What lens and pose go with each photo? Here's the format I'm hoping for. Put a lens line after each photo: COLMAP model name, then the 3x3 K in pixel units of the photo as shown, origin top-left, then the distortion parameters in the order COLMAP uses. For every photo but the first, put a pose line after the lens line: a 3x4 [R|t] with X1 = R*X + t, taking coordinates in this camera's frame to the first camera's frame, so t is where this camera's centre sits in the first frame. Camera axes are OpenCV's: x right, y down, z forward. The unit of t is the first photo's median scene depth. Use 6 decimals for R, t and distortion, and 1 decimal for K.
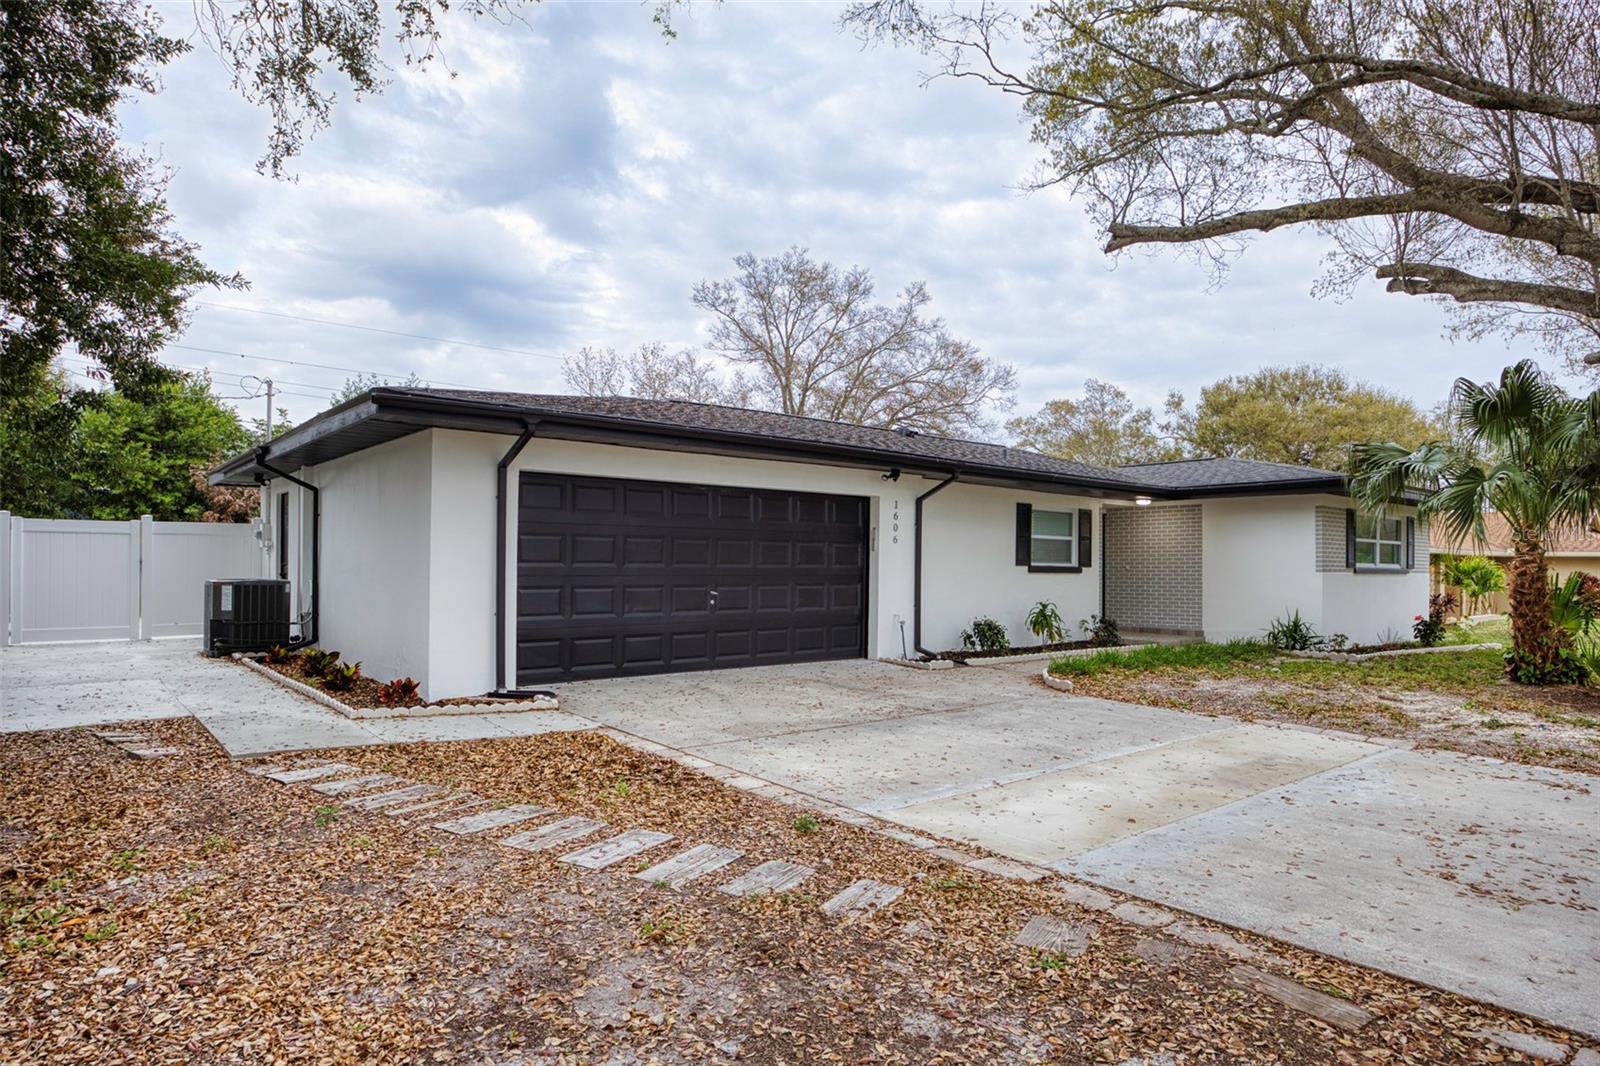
lens RADIAL K [[919.7, 0, 800.0], [0, 919.7, 533.0], [0, 0, 1]] dist [-0.027124, 0.000071]
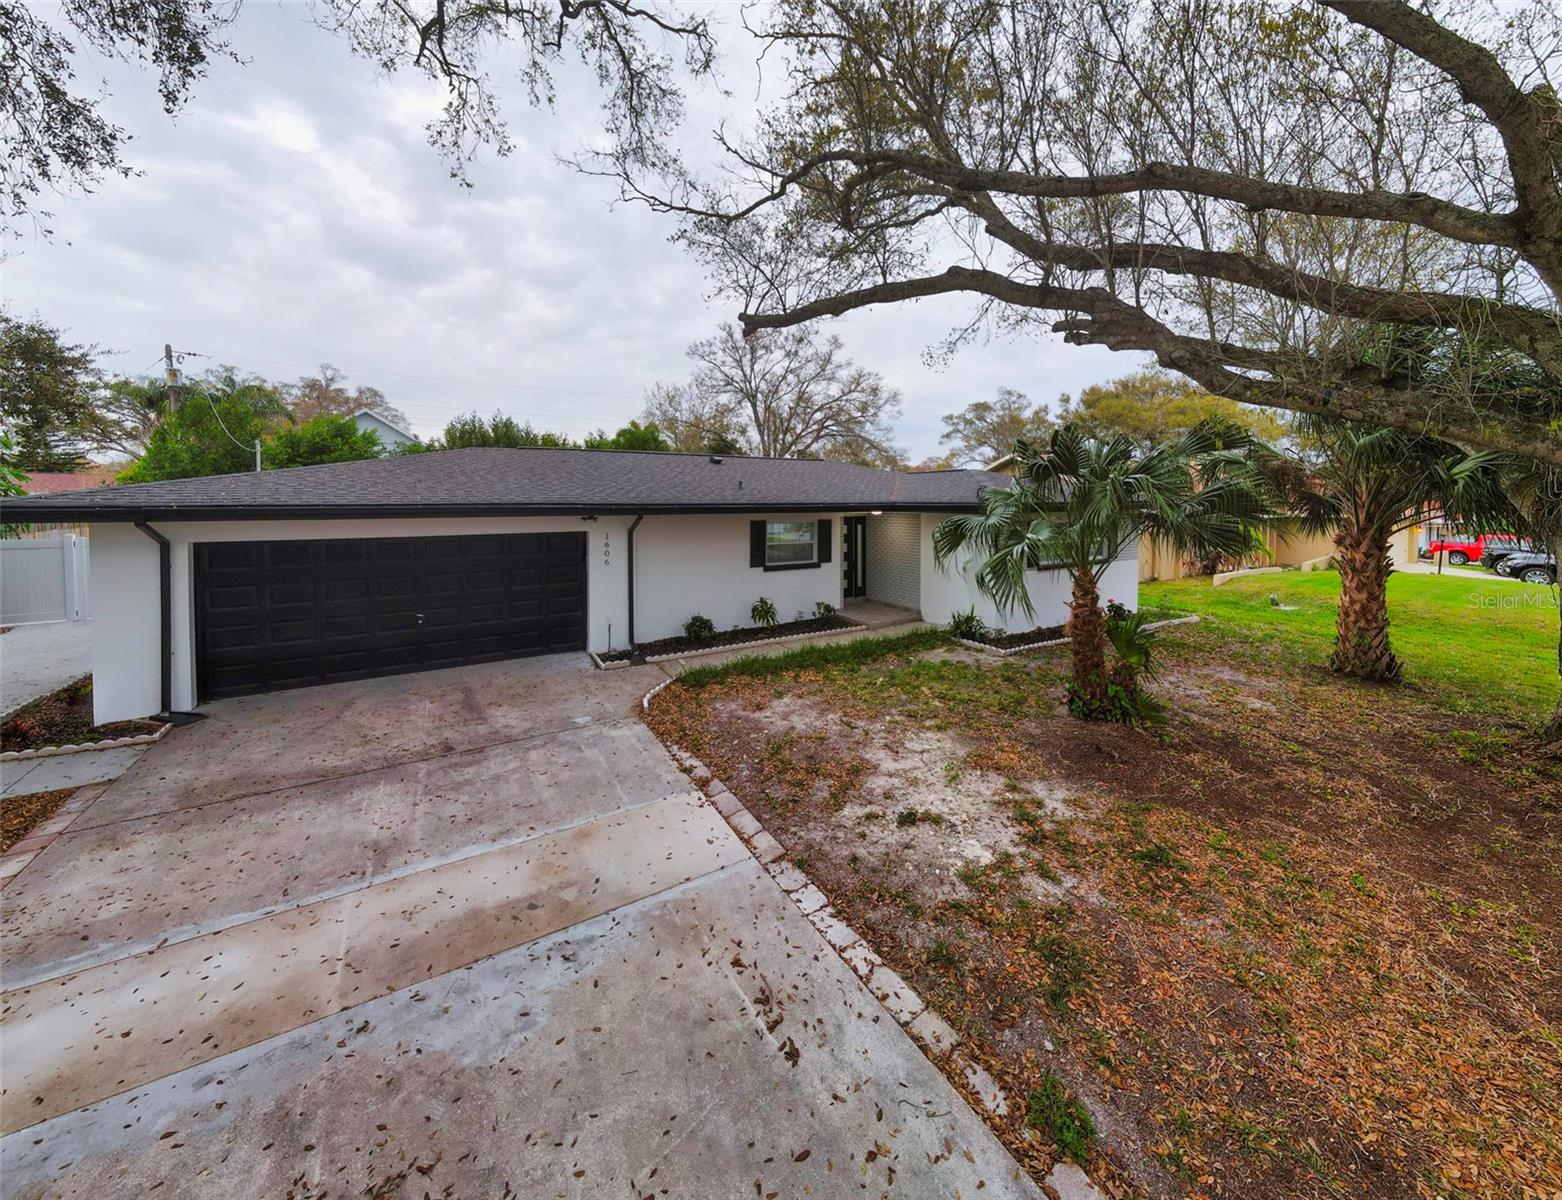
lens RADIAL K [[551.6, 0, 778.6], [0, 551.6, 508.2], [0, 0, 1]] dist [0.001744, 0.000158]
pose [[0.988068, -0.006213, -0.153893, 0.397329], [0.014387, 0.998540, 0.052057, -0.092287], [0.153345, -0.053649, 0.986715, 0.209062]]
